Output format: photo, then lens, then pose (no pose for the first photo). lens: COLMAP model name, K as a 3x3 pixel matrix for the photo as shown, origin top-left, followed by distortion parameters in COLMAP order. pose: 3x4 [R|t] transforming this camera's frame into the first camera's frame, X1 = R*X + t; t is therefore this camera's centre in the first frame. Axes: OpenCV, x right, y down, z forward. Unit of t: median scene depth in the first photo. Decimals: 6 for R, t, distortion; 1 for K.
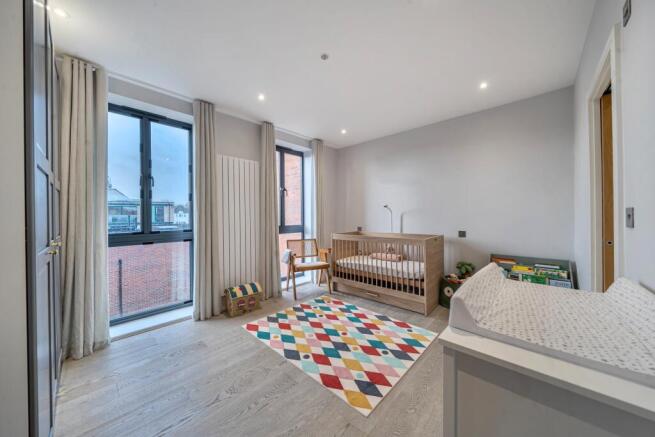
lens RADIAL K [[225.9, 0, 327.5], [0, 225.9, 218.5], [0, 0, 1]] dist [-0.000193, -0.000002]
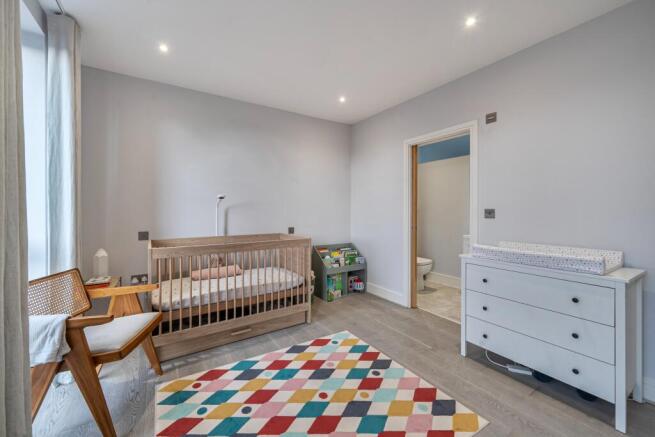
lens RADIAL K [[243.3, 0, 330.1], [0, 243.3, 212.4], [0, 0, 1]] dist [0.000151, 0.000074]
pose [[0.275524, 0.011414, 0.961226, -0.512678], [0.000211, 0.999929, -0.011934, -0.002557], [-0.961294, 0.003491, 0.275502, 0.683551]]
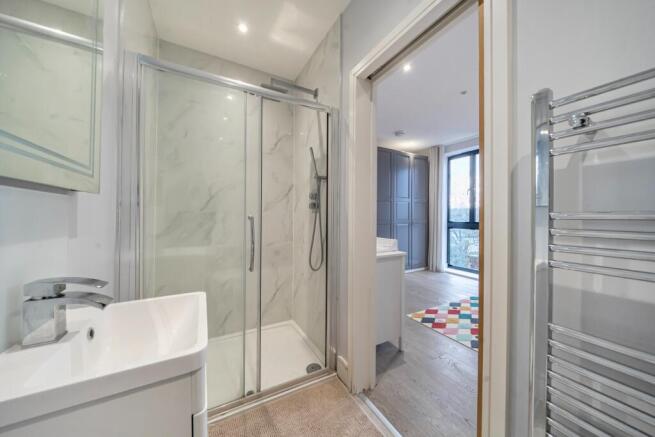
lens RADIAL K [[225.9, 0, 327.5], [0, 225.9, 218.5], [0, 0, 1]] dist [-0.000193, -0.000002]
pose [[-0.313427, 0.015740, -0.949482, 1.140179], [-0.000269, 0.999861, 0.016664, -0.005180], [0.949612, 0.005479, -0.313379, 0.479927]]
